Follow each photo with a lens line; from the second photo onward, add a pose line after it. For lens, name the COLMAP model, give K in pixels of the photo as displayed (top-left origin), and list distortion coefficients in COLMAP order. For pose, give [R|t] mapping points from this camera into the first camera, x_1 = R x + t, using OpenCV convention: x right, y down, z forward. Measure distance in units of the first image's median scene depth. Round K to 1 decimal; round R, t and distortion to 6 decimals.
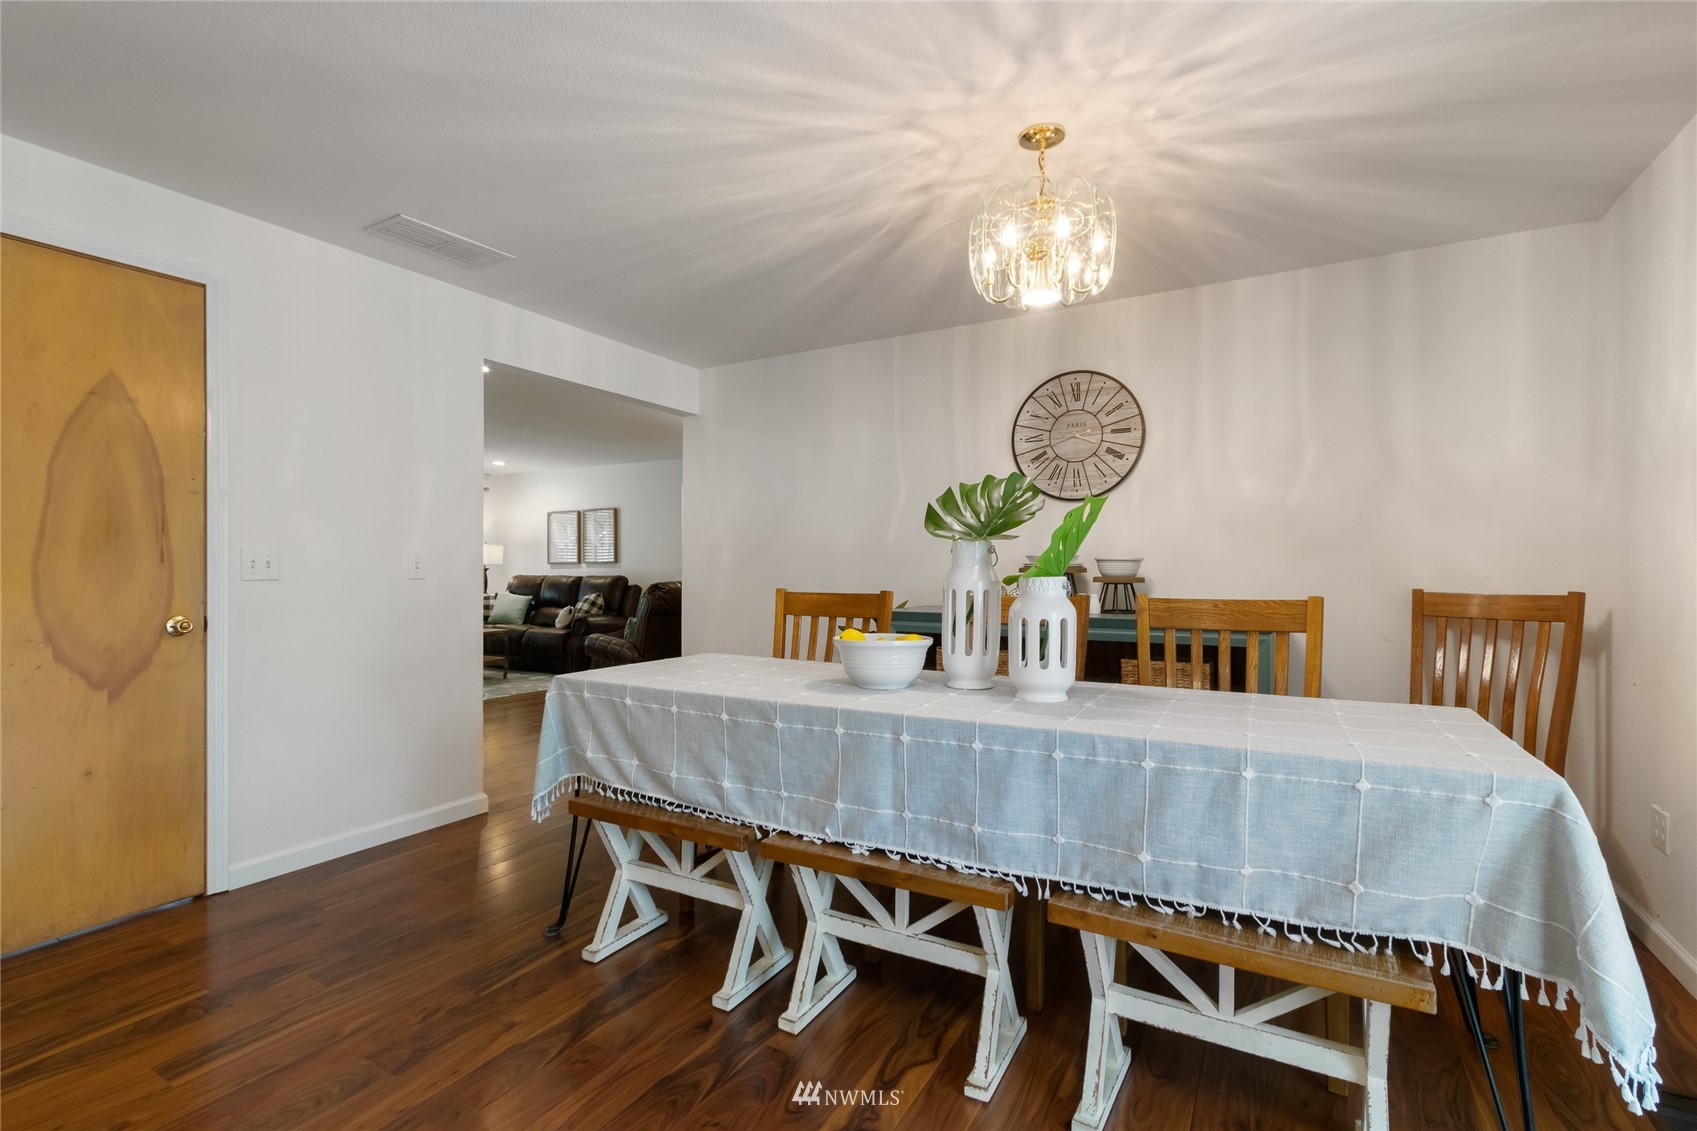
lens RADIAL K [[779.1, 0, 821.2], [0, 779.1, 573.0], [0, 0, 1]] dist [0.002777, -0.000223]
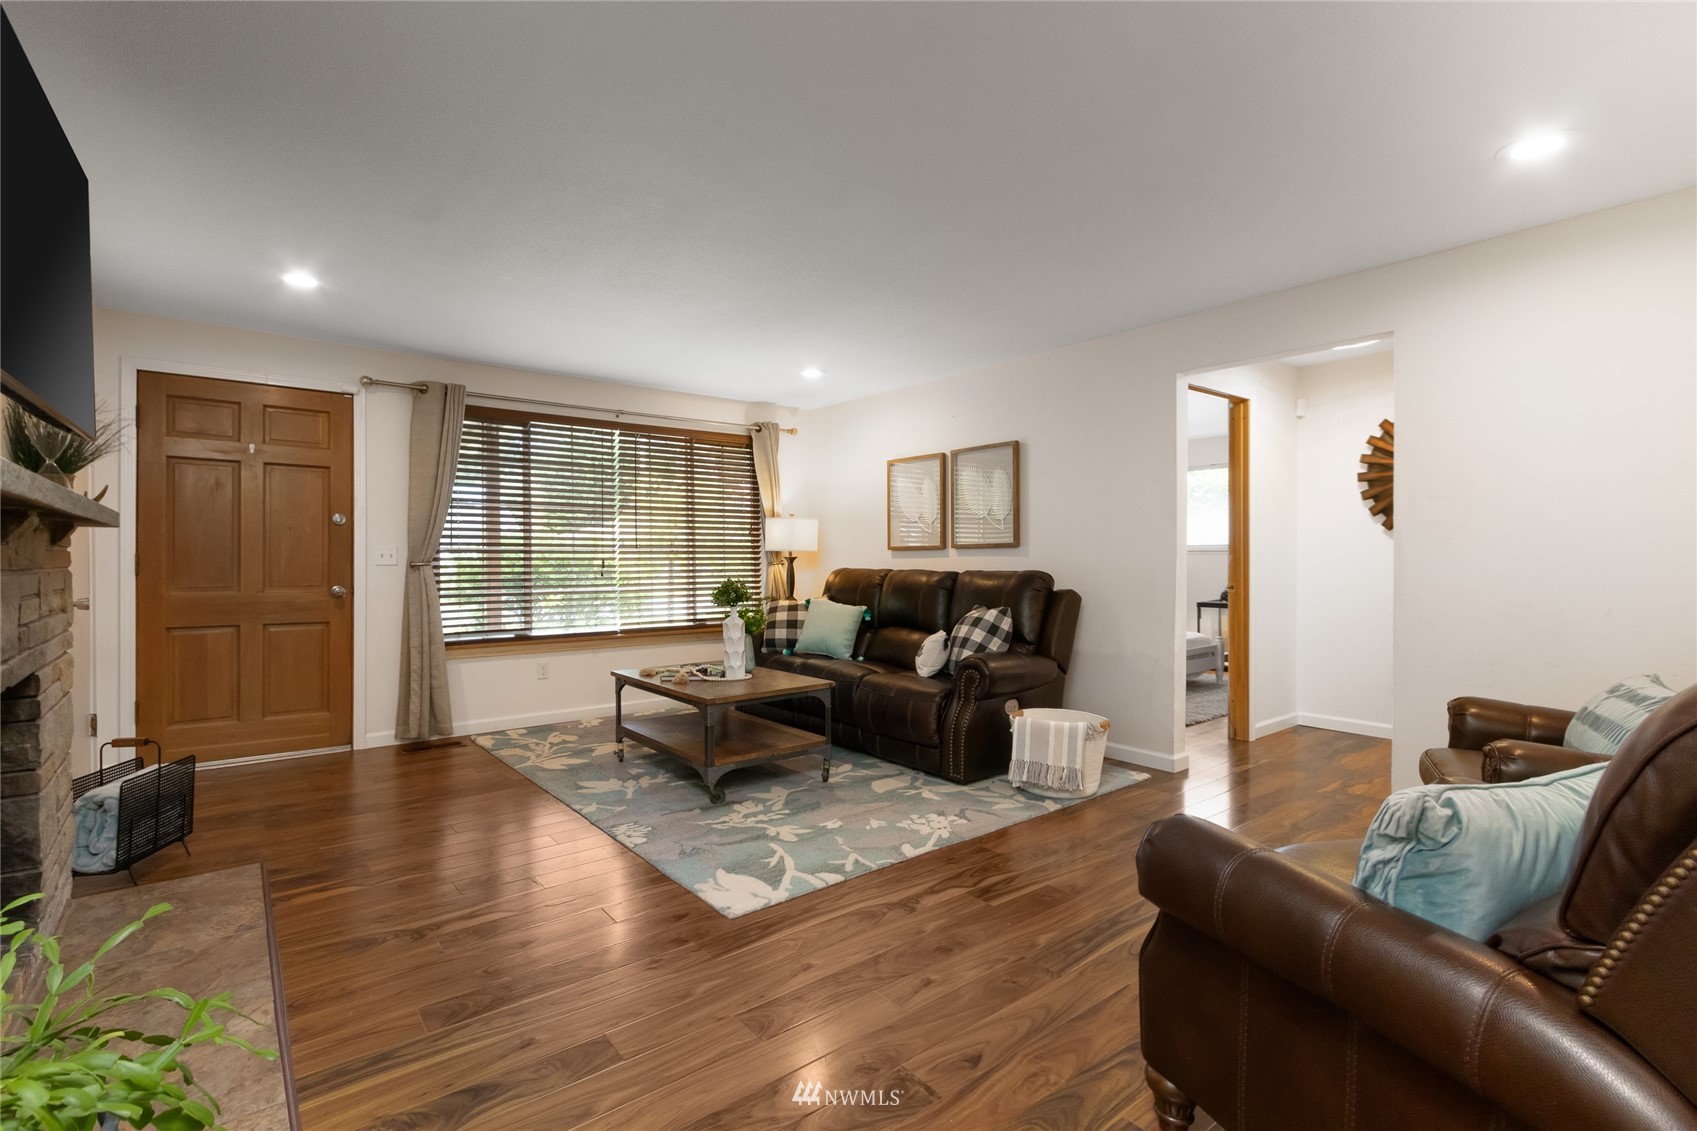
lens RADIAL K [[779.1, 0, 834.5], [0, 779.1, 562.9], [0, 0, 1]] dist [0.002777, -0.000223]
pose [[0.935454, 0.002341, -0.353440, -0.206329], [-0.002322, 0.999997, 0.000477, -0.001852], [0.353440, 0.000375, 0.935457, 0.495673]]
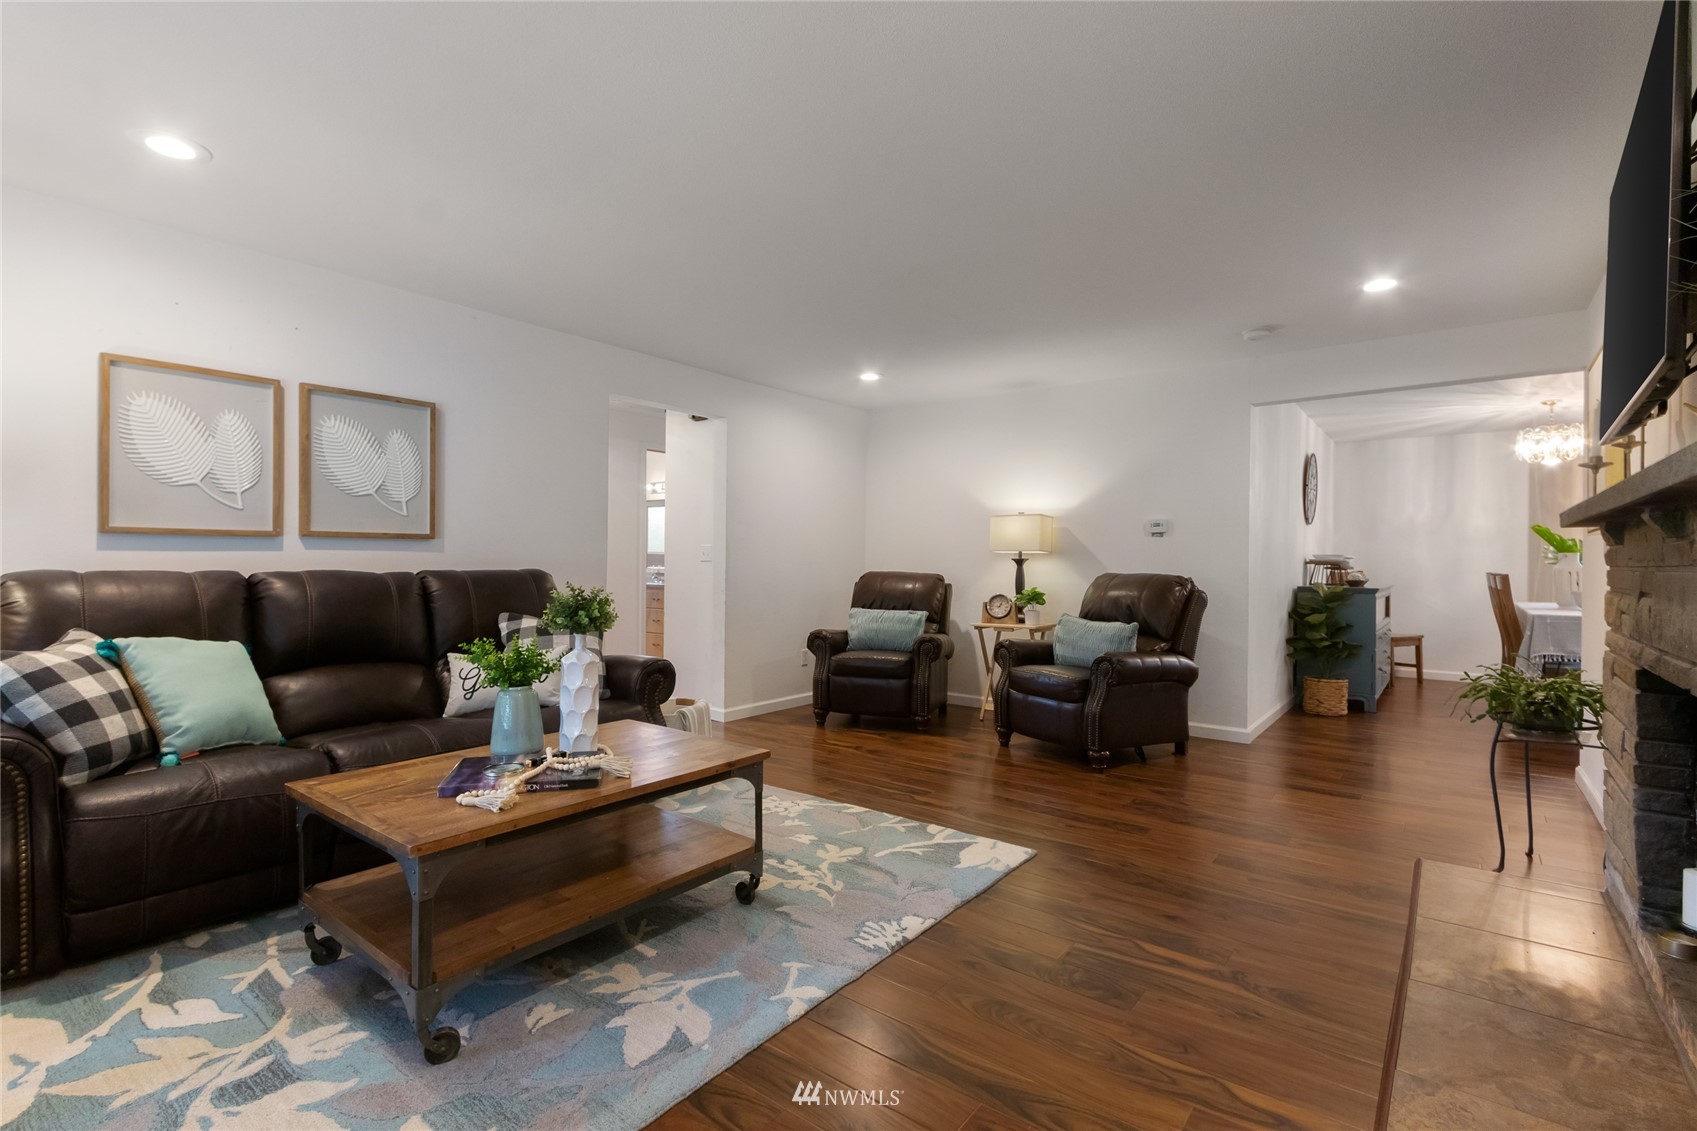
lens RADIAL K [[779.1, 0, 836.9], [0, 779.1, 564.6], [0, 0, 1]] dist [0.002777, -0.000223]
pose [[0.126769, 0.000703, 0.991932, -0.697292], [-0.001071, 0.999999, -0.000571, 0.000687], [-0.991932, -0.000990, 0.126769, 0.793275]]
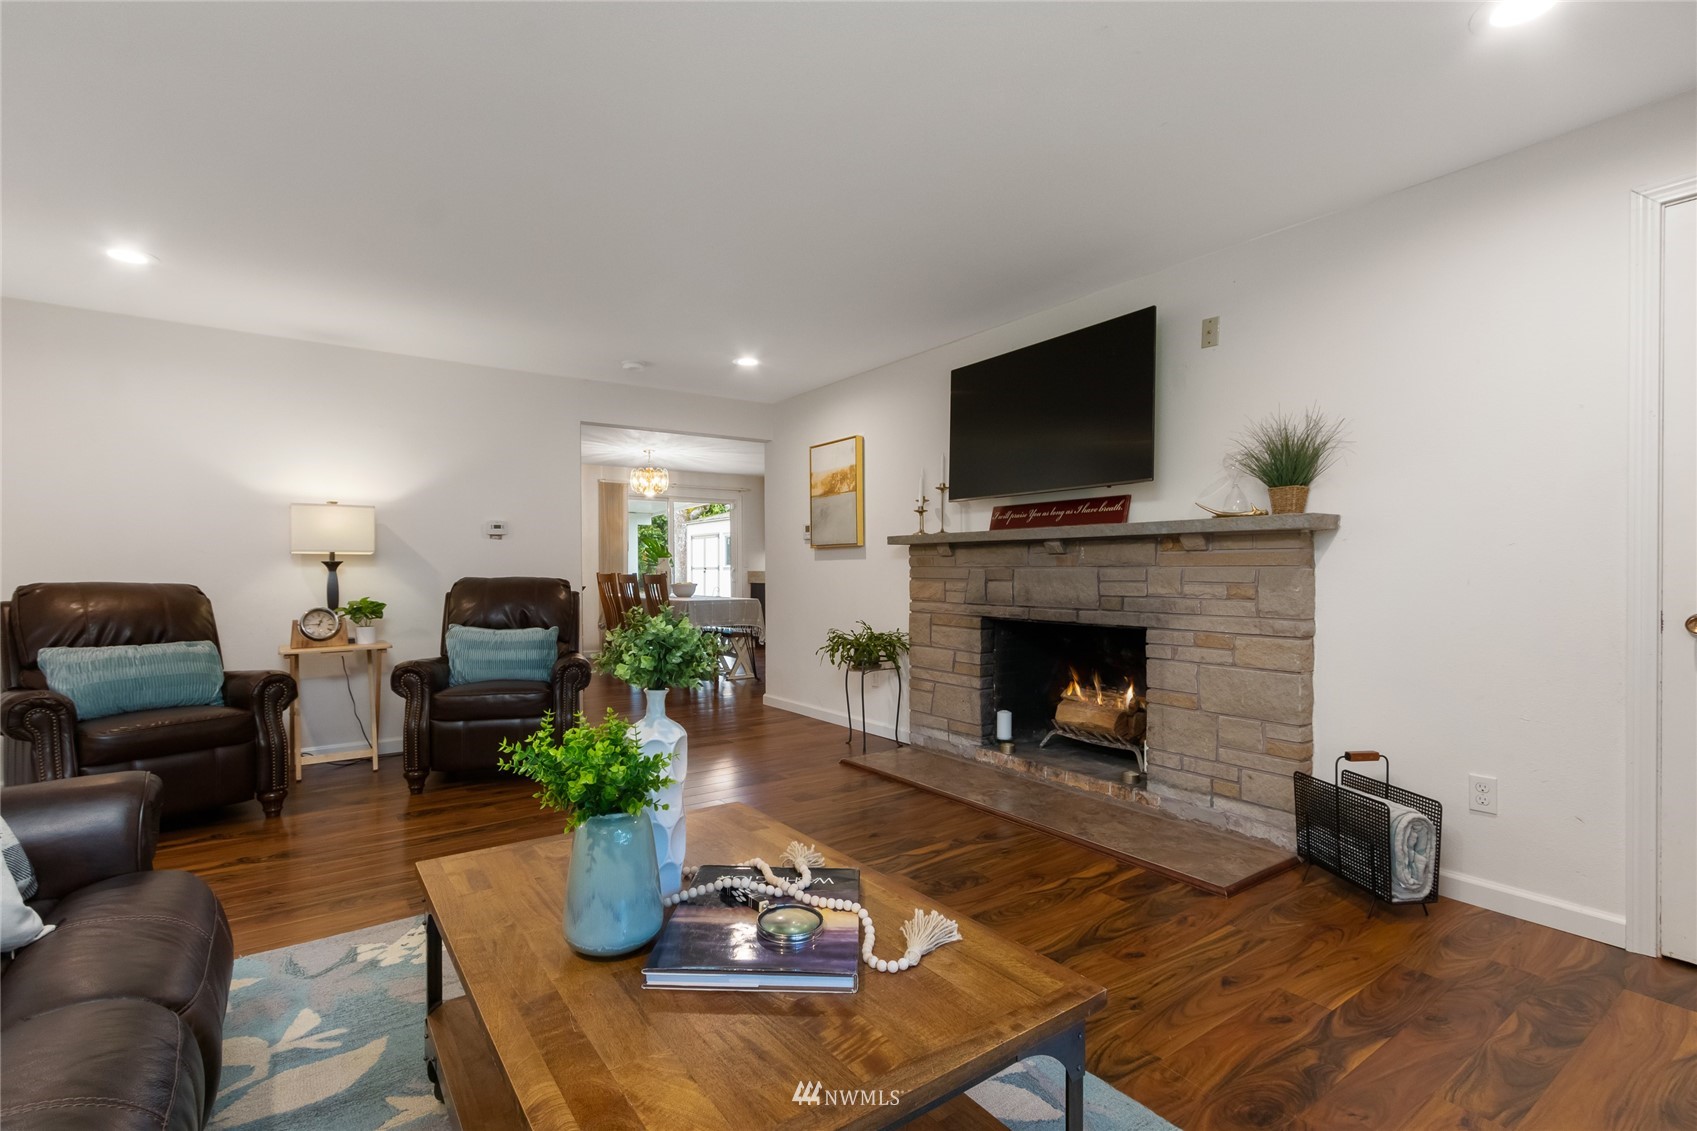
lens RADIAL K [[779.1, 0, 832.1], [0, 779.1, 576.3], [0, 0, 1]] dist [0.002777, -0.000223]
pose [[-0.913741, -0.001236, 0.406295, -0.533271], [0.005482, 0.999867, 0.015372, -0.001045], [-0.406260, 0.016273, -0.913612, 1.055249]]
